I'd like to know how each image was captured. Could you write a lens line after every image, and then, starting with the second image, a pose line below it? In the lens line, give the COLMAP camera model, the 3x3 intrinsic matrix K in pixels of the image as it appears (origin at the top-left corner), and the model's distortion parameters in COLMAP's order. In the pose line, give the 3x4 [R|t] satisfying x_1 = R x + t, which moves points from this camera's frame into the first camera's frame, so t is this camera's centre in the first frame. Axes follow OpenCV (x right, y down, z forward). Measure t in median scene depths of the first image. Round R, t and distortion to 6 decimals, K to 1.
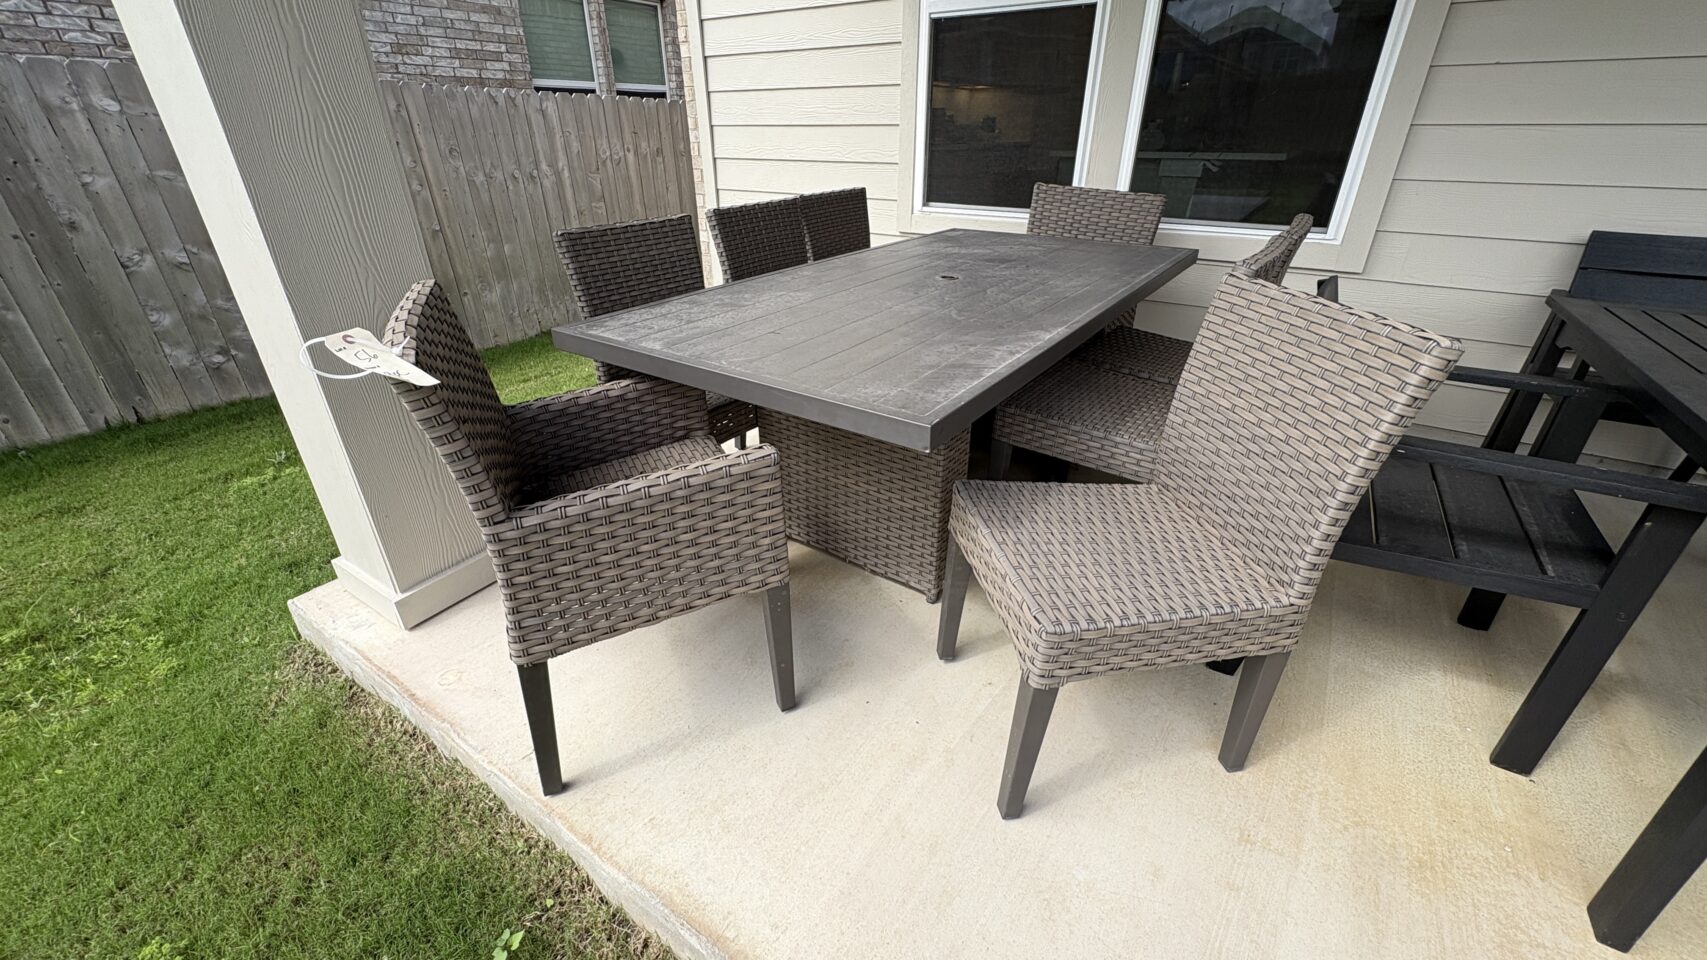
lens RADIAL K [[681.0, 0, 847.4], [0, 681.0, 477.4], [0, 0, 1]] dist [-0.006474, 0.000192]
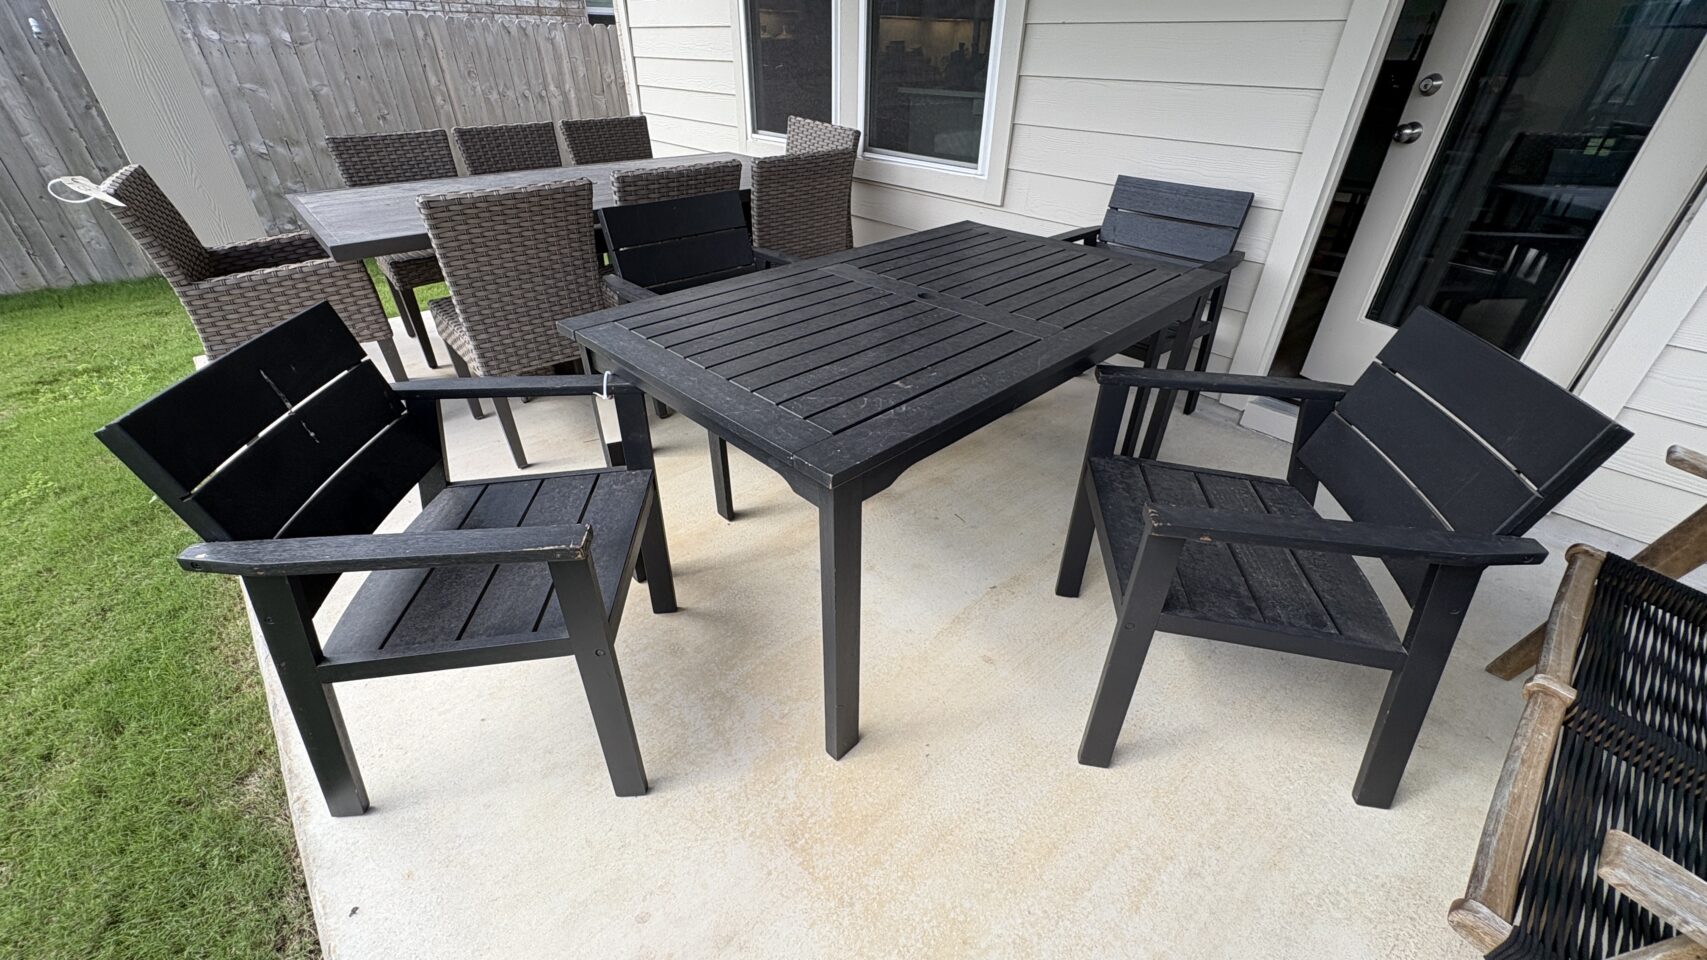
lens RADIAL K [[681.0, 0, 860.6], [0, 681.0, 473.9], [0, 0, 1]] dist [-0.006474, 0.000192]
pose [[0.975404, 0.131704, -0.176751, 0.450122], [-0.115974, 0.988544, 0.096598, 0.046878], [0.187449, -0.073724, 0.979504, -0.147908]]
